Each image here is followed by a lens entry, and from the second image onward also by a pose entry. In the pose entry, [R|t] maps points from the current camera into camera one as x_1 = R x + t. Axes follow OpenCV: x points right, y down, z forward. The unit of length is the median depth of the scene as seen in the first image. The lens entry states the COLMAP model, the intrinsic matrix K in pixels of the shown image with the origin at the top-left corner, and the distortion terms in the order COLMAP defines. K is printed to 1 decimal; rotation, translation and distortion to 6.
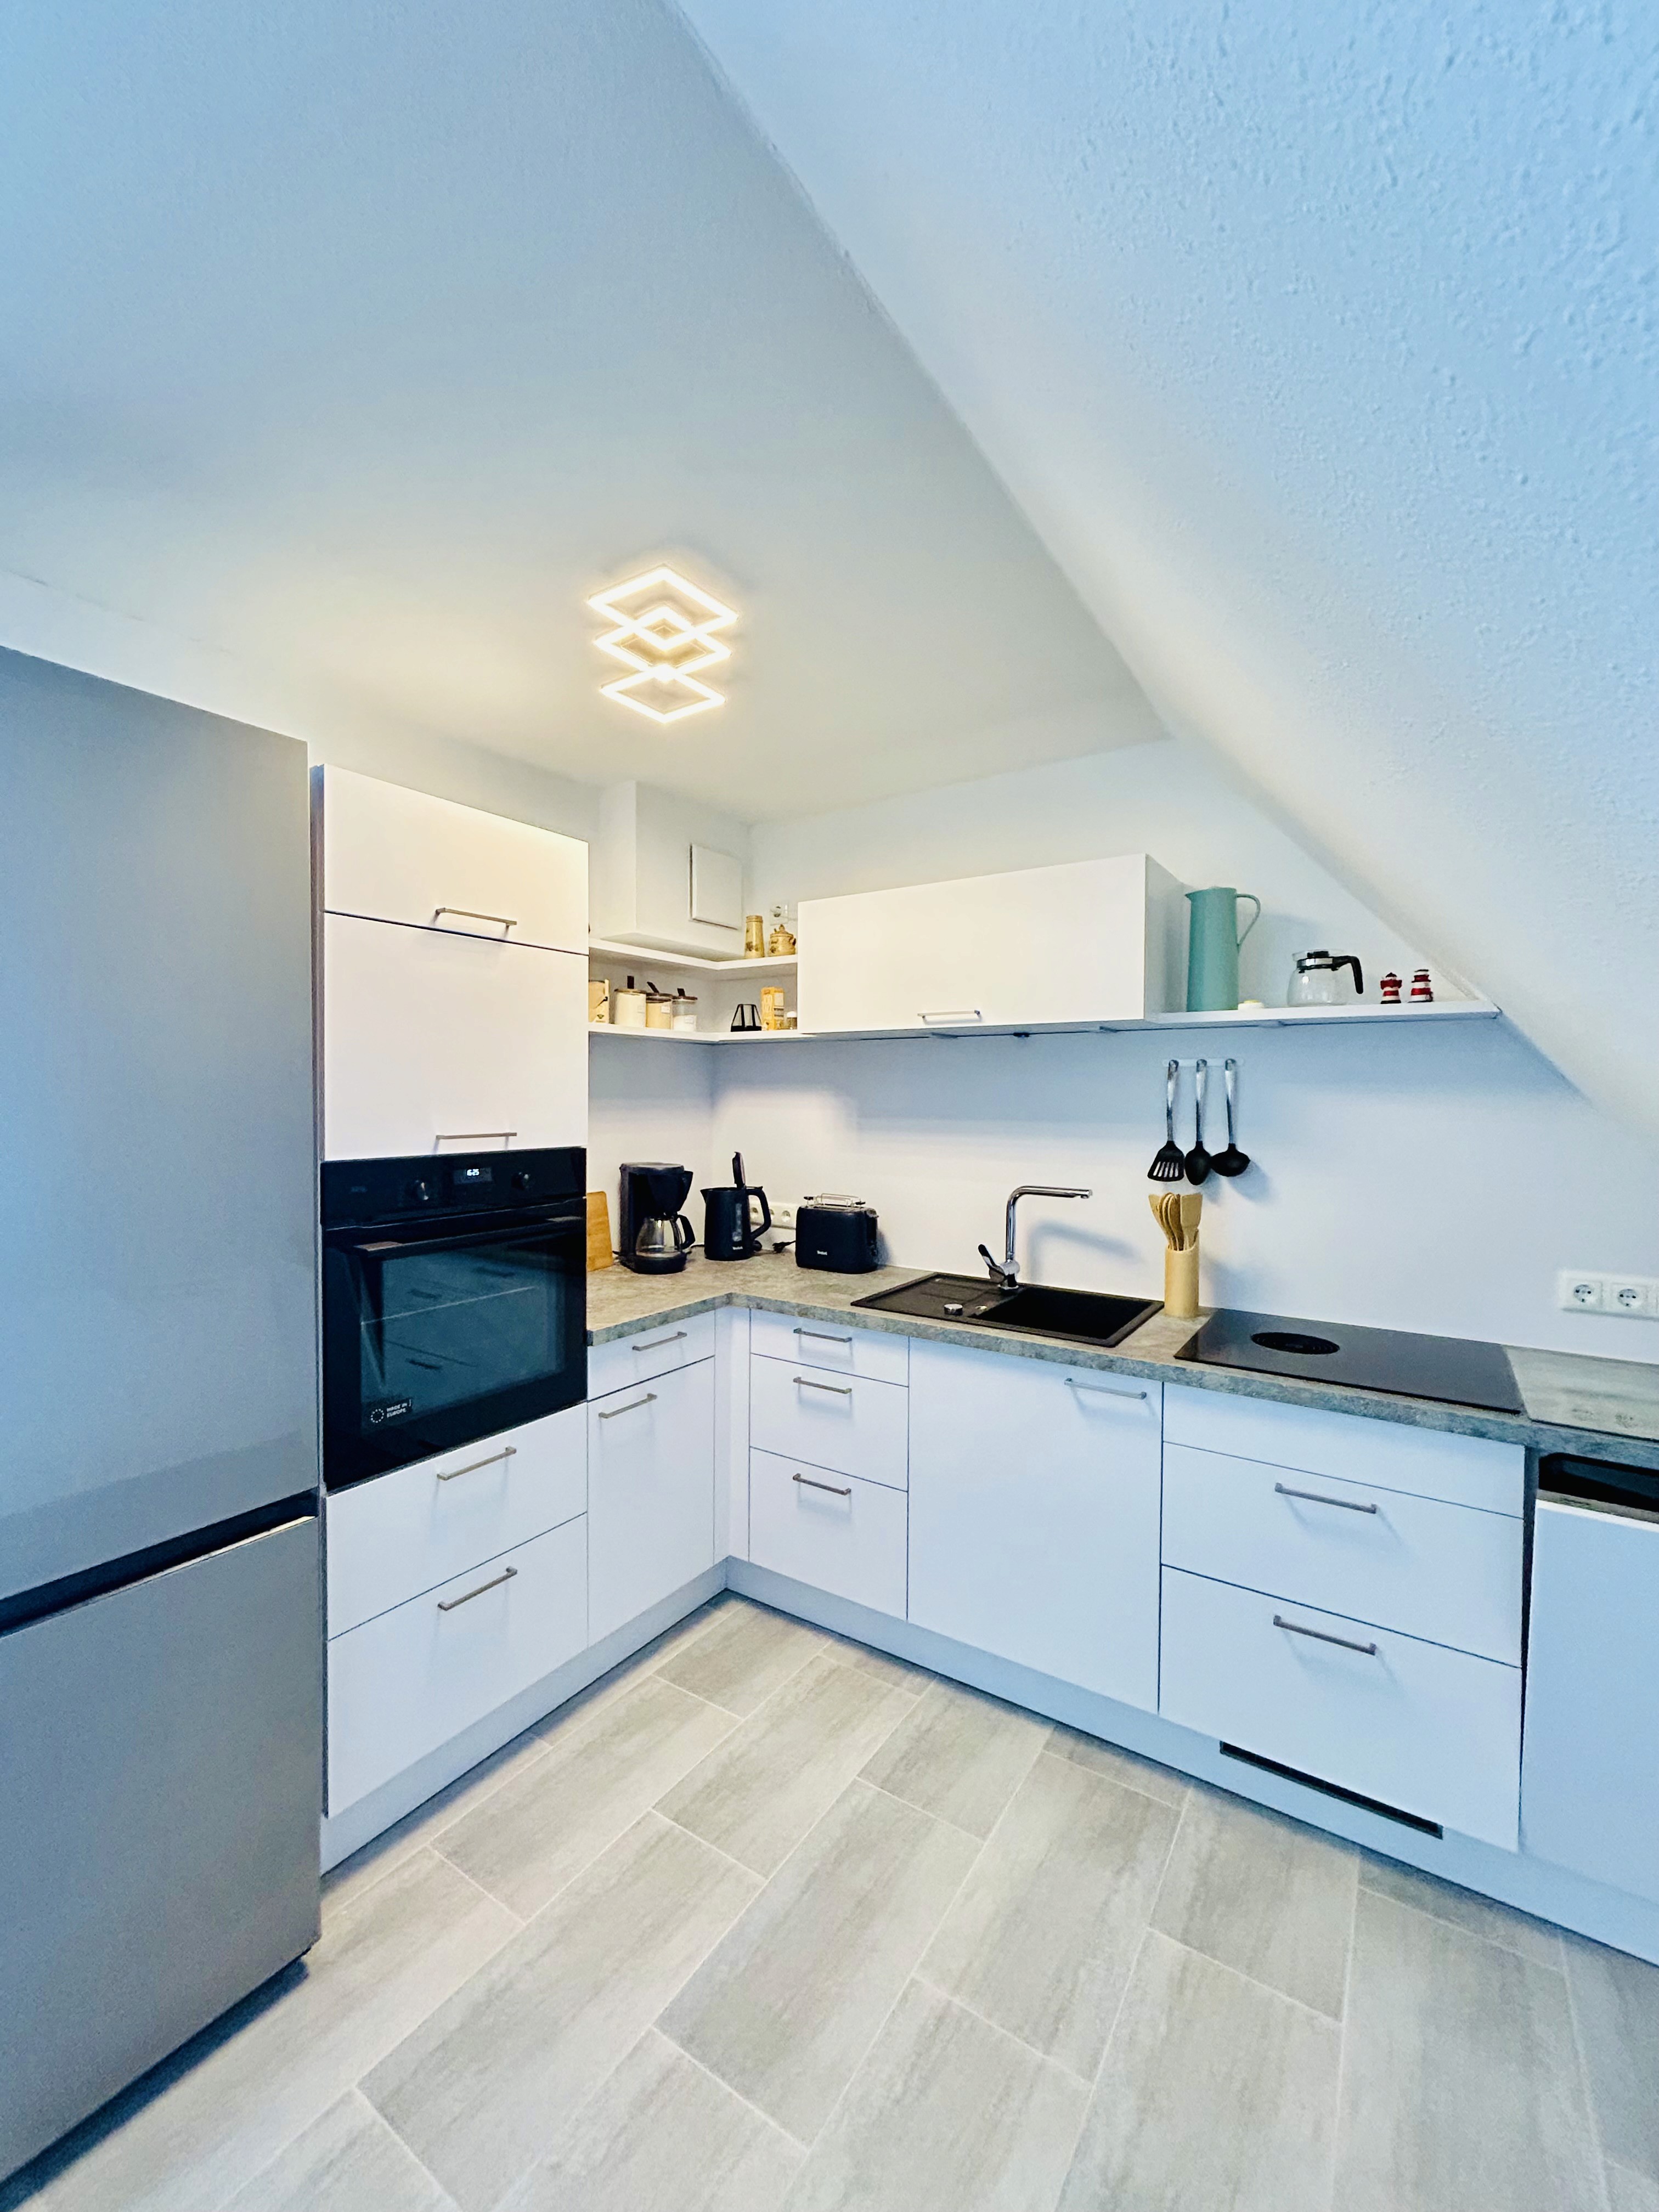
lens RADIAL K [[884.4, 0, 829.5], [0, 884.4, 1106.0], [0, 0, 1]] dist [-0.011468, 0.003794]
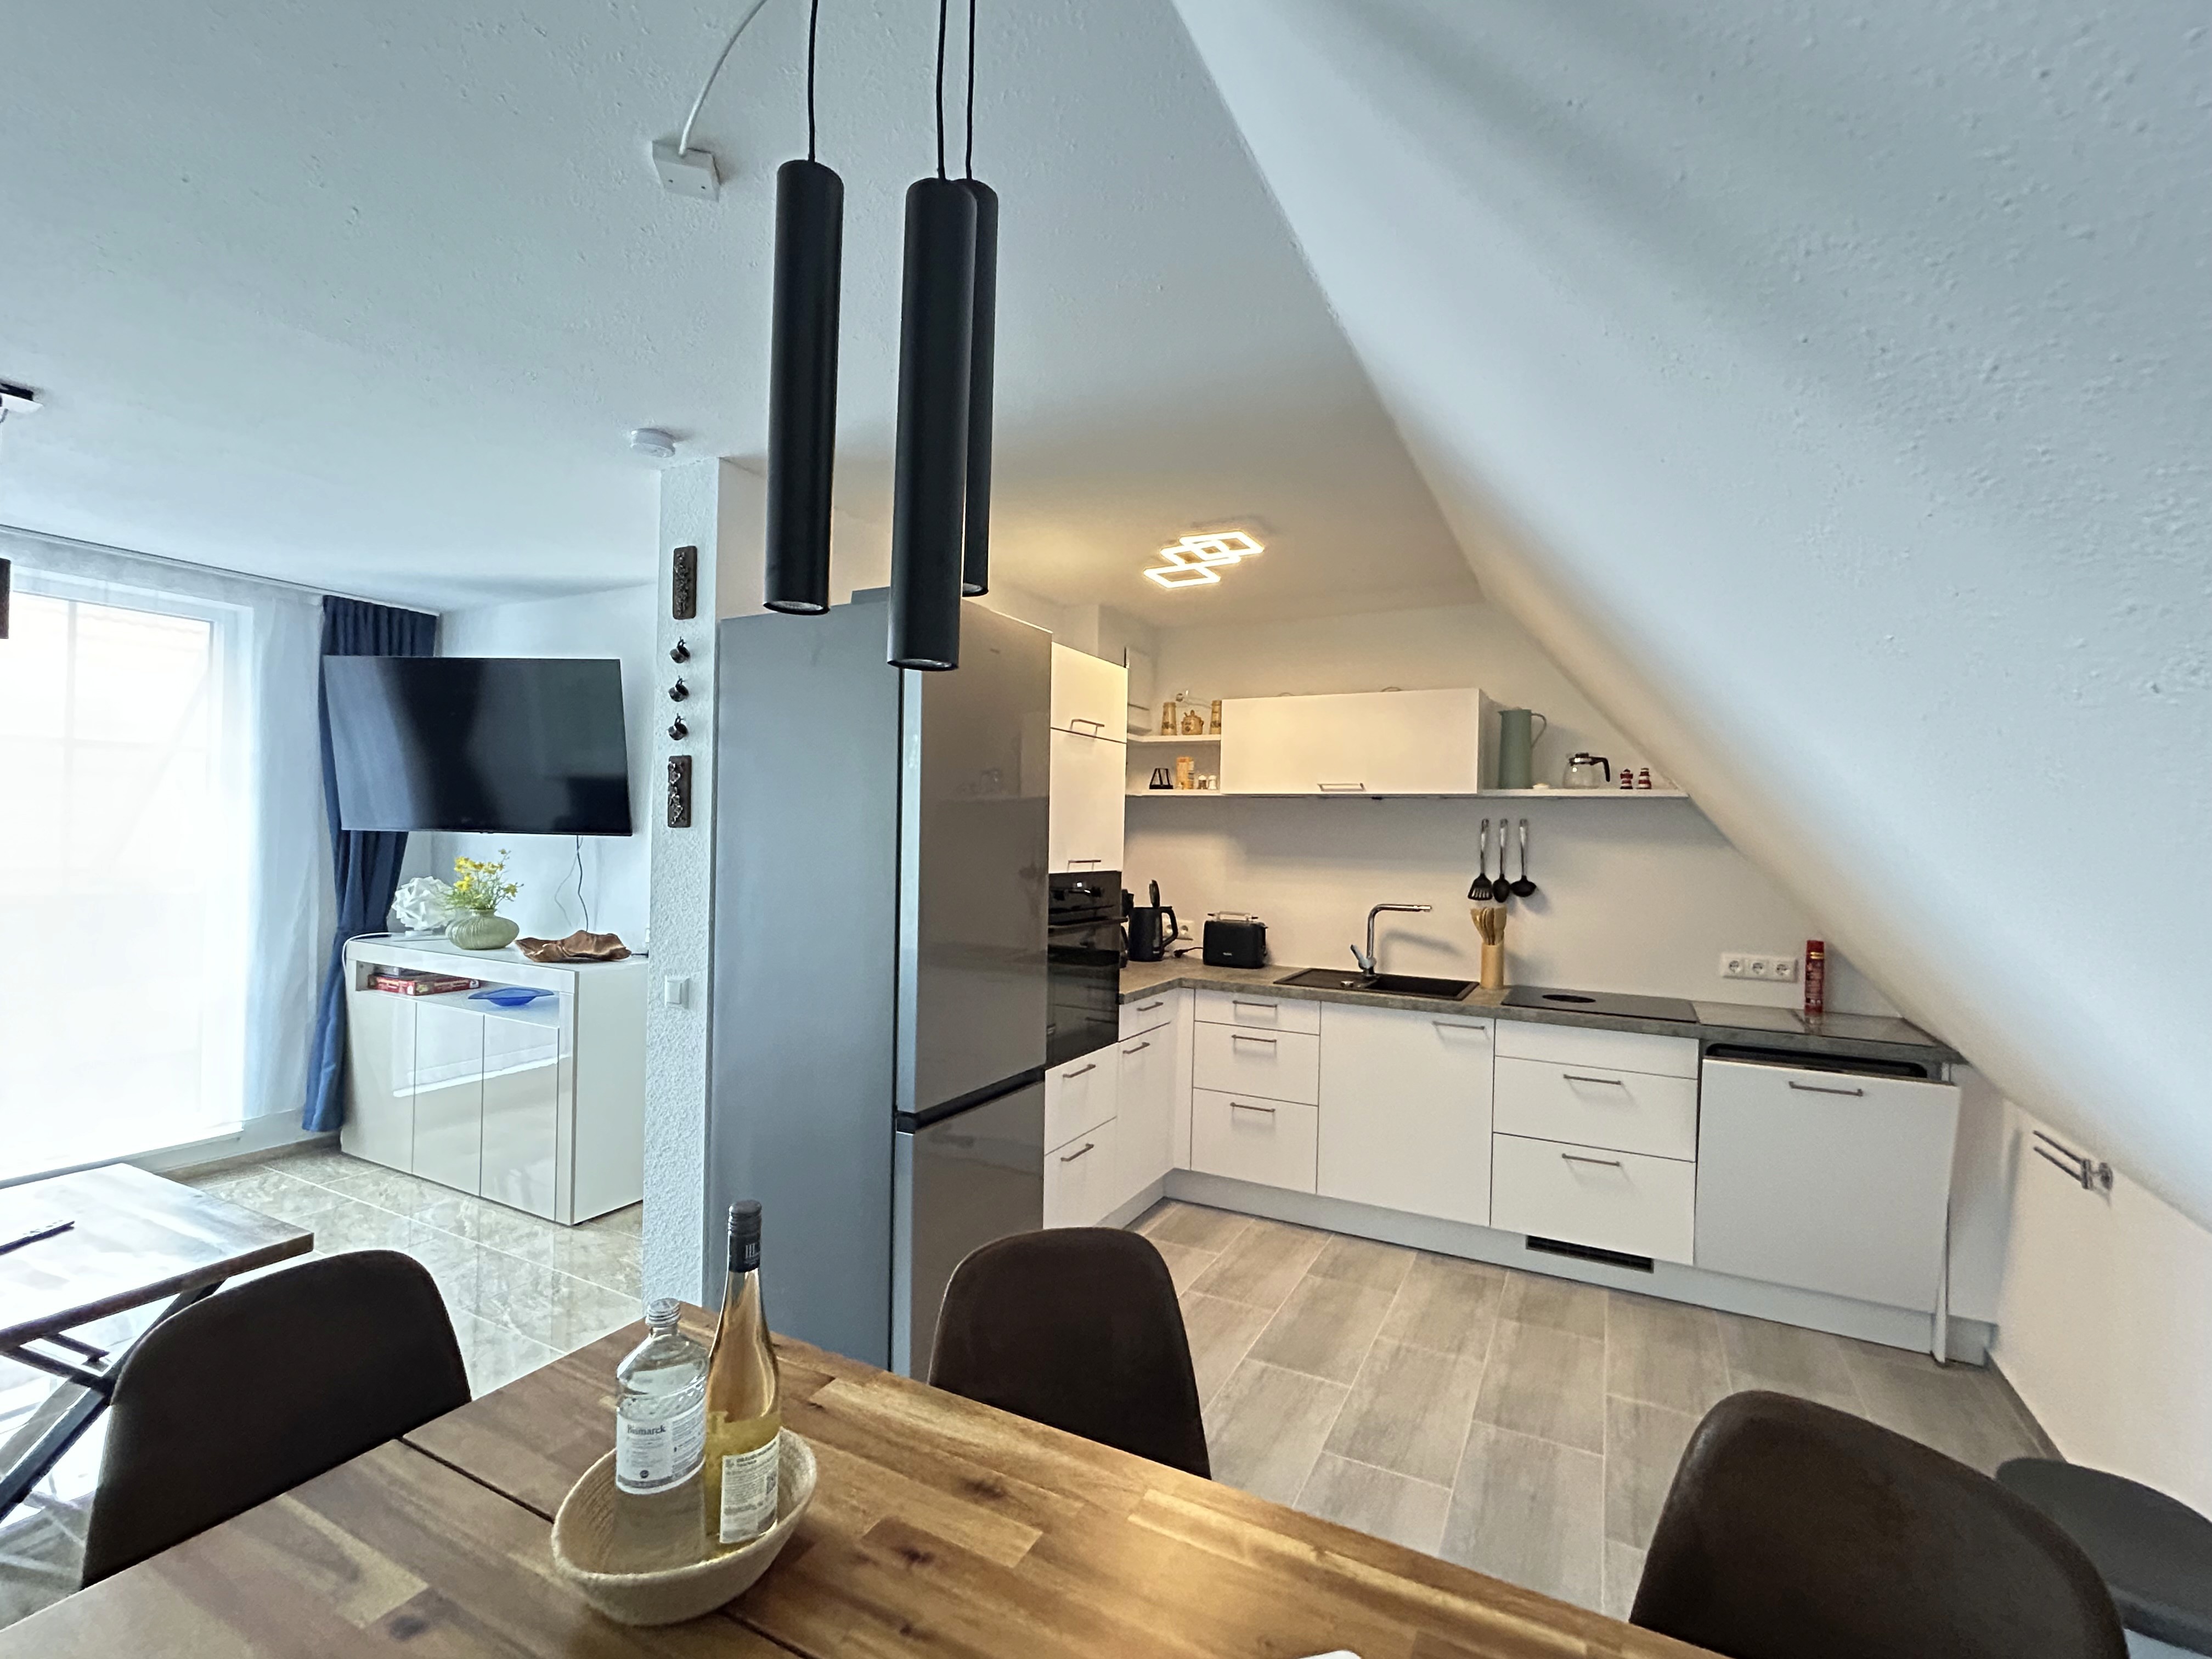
lens RADIAL K [[996.3, 0, 1109.4], [0, 996.3, 835.7], [0, 0, 1]] dist [0.000591, 0.000067]
pose [[0.993332, 0.017529, 0.113948, -0.459565], [-0.016123, 0.999782, -0.013249, 0.008512], [-0.114155, 0.011323, 0.993398, -0.633894]]
